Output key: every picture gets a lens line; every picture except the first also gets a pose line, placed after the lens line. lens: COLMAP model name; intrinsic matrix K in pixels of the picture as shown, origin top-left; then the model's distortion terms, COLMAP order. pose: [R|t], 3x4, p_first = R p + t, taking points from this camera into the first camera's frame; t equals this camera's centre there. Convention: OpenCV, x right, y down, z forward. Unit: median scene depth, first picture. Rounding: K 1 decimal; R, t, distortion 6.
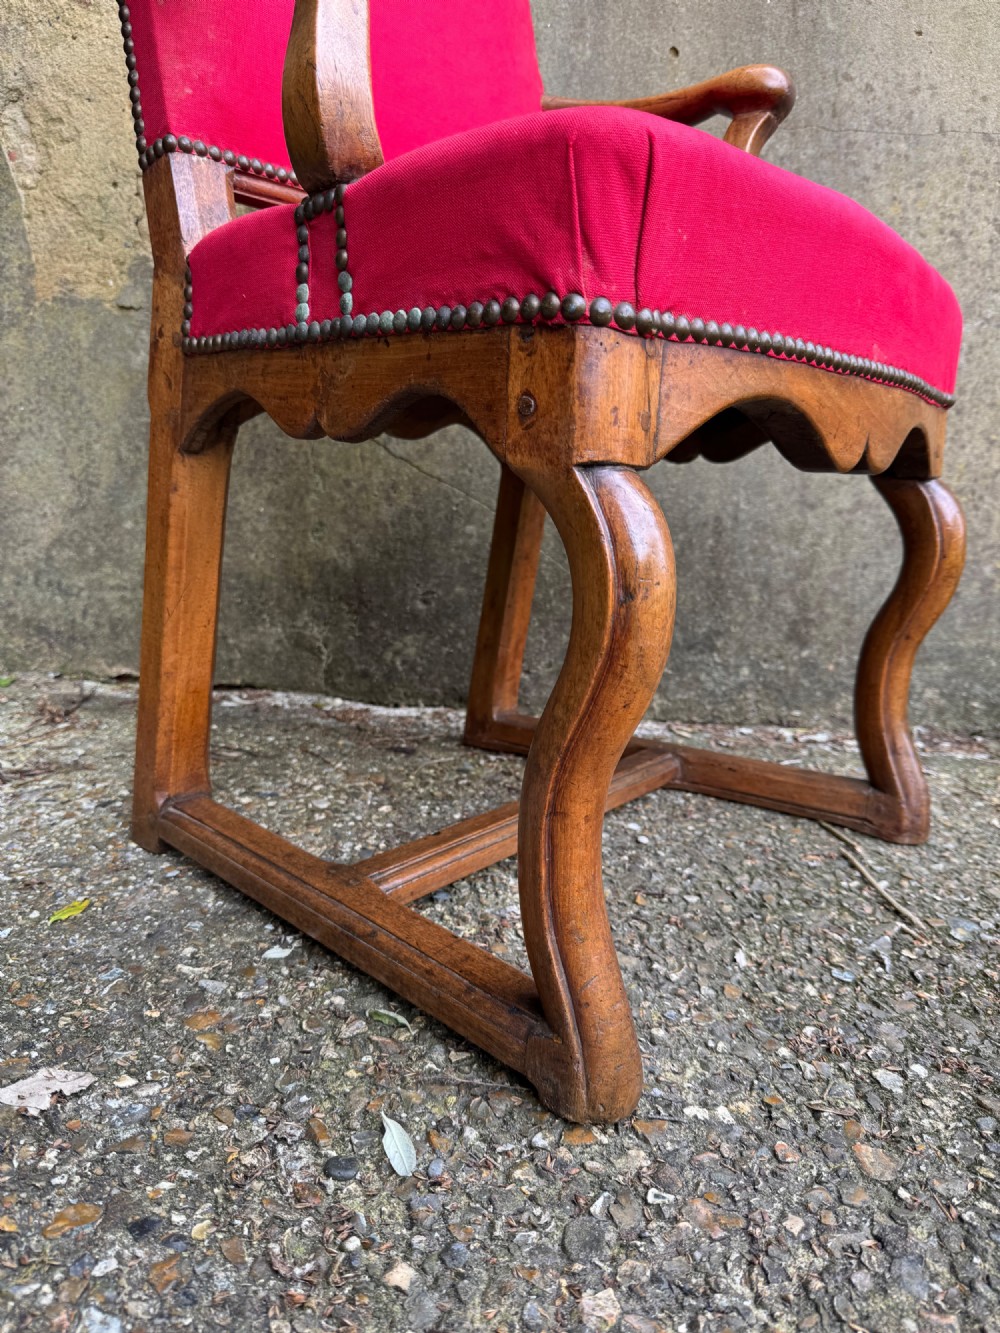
lens RADIAL K [[967.9, 0, 500.1], [0, 967.9, 675.6], [0, 0, 1]] dist [-0.019743, 0.000274]
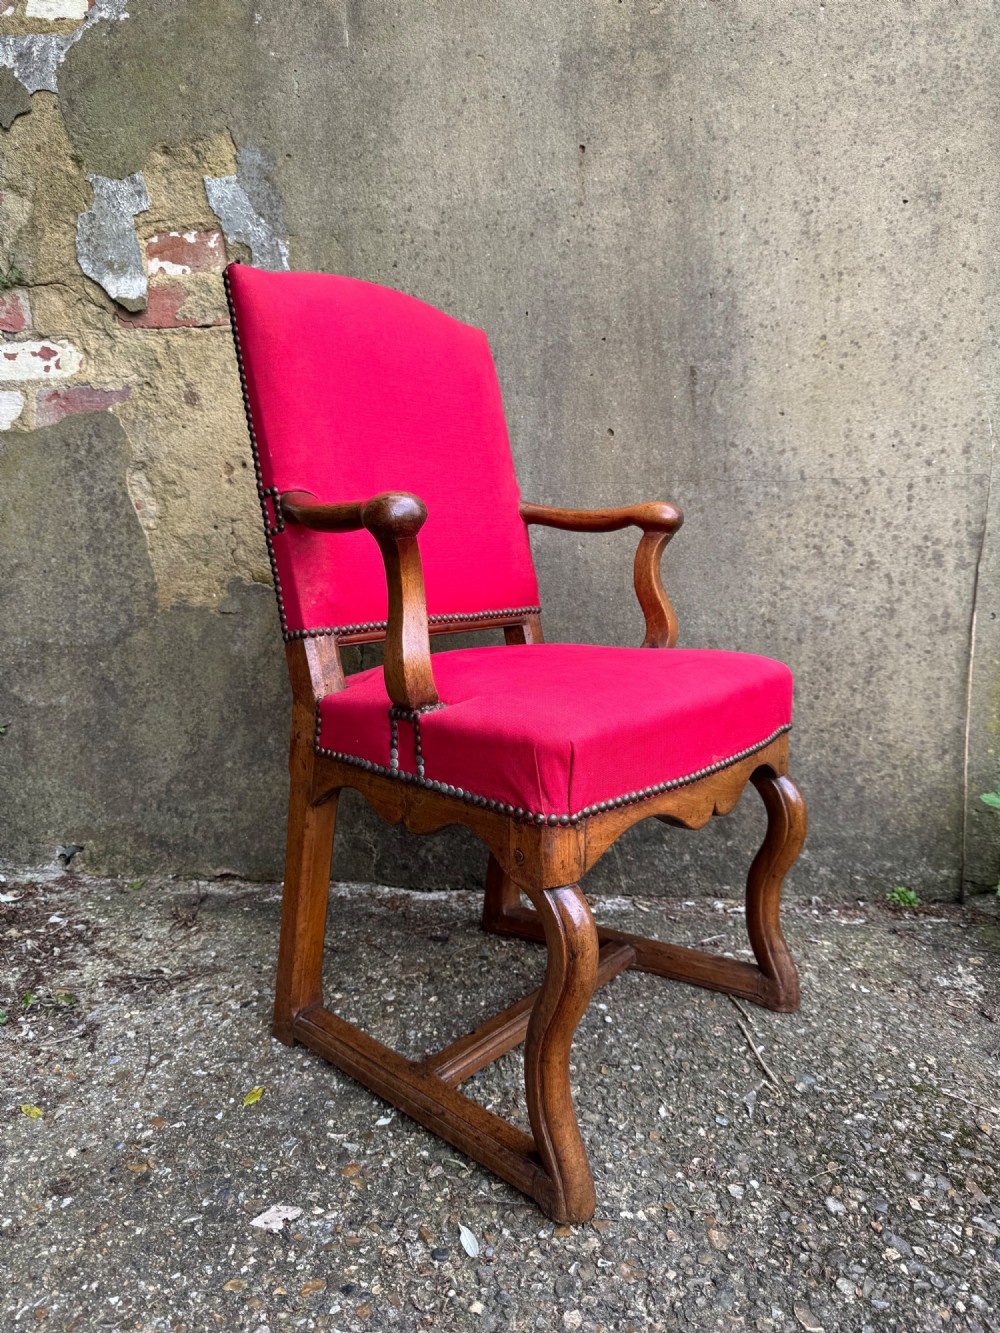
lens RADIAL K [[962.1, 0, 498.5], [0, 962.1, 672.5], [0, 0, 1]] dist [-0.010437, -0.001022]
pose [[0.999151, -0.041191, -0.000008, 0.000286], [0.041118, 0.997401, -0.059171, -0.379249], [0.002446, 0.059120, 0.998248, -0.701667]]
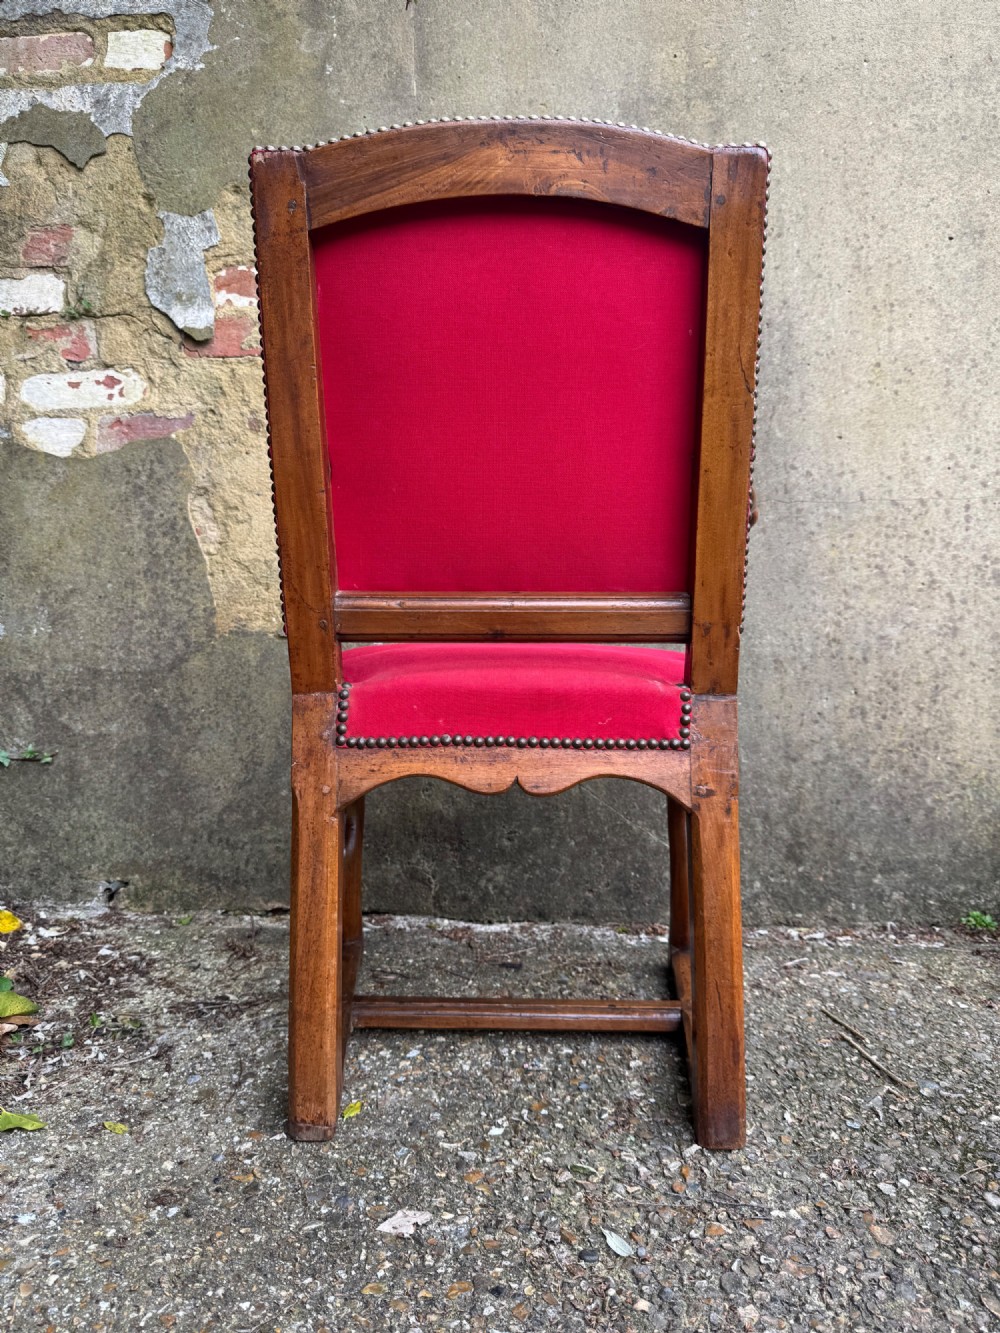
lens RADIAL K [[963.2, 0, 499.8], [0, 963.2, 671.3], [0, 0, 1]] dist [-0.011635, -0.001621]
pose [[0.998608, -0.045158, 0.027242, -0.232448], [0.048822, 0.986904, -0.153743, -0.208738], [-0.019943, 0.154859, 0.987735, -0.655096]]
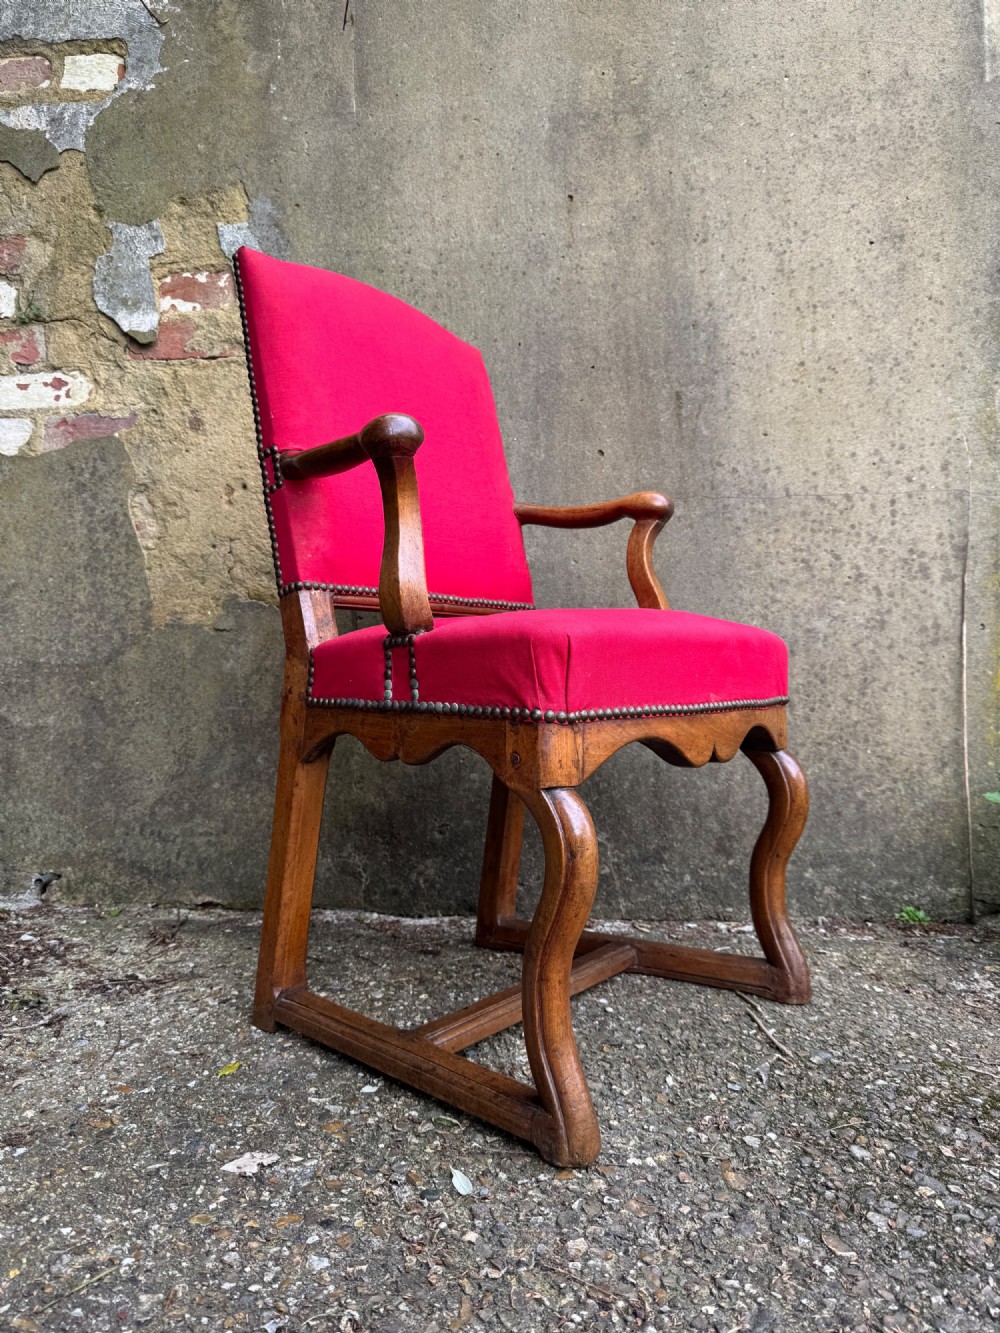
lens RADIAL K [[961.8, 0, 501.3], [0, 961.8, 670.2], [0, 0, 1]] dist [-0.008911, -0.003947]
pose [[0.999034, -0.040369, 0.017361, -0.018984], [0.043114, 0.976856, -0.209509, -0.036806], [-0.008502, 0.210055, 0.977653, -0.644695]]
